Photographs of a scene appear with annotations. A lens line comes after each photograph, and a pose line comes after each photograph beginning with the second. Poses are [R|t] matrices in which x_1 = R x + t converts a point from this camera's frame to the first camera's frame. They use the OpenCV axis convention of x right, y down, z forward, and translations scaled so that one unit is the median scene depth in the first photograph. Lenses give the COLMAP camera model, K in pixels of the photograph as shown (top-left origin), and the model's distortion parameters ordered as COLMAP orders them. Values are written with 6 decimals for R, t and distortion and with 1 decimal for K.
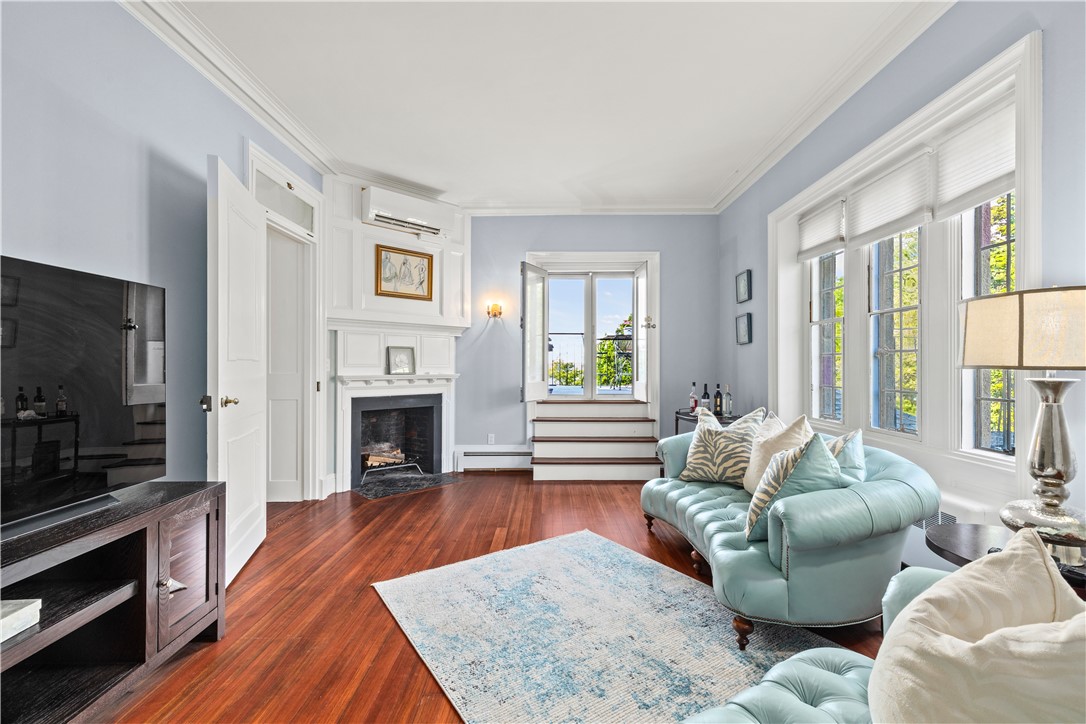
lens RADIAL K [[454.4, 0, 543.9], [0, 454.4, 364.1], [0, 0, 1]] dist [0.000279, -0.000409]
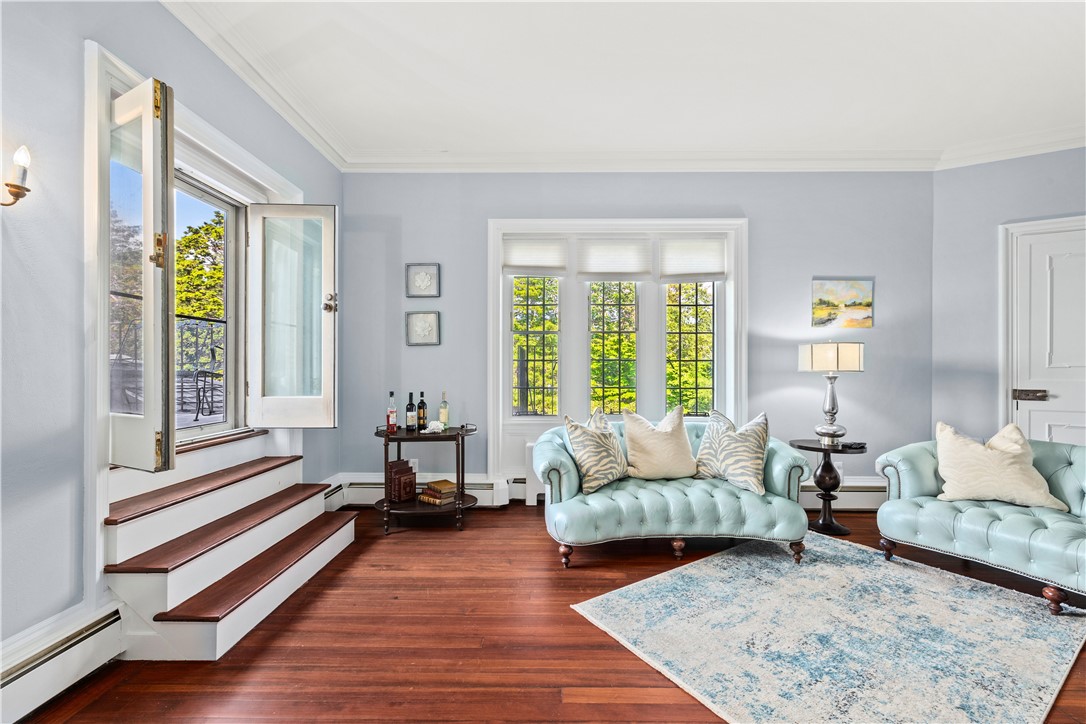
lens RADIAL K [[454.4, 0, 543.6], [0, 454.4, 369.5], [0, 0, 1]] dist [0.000279, -0.000409]
pose [[0.018784, -0.001492, 0.999822, -0.669232], [-0.004752, 0.999987, 0.001581, 0.001005], [-0.999812, -0.004780, 0.018777, 1.145149]]
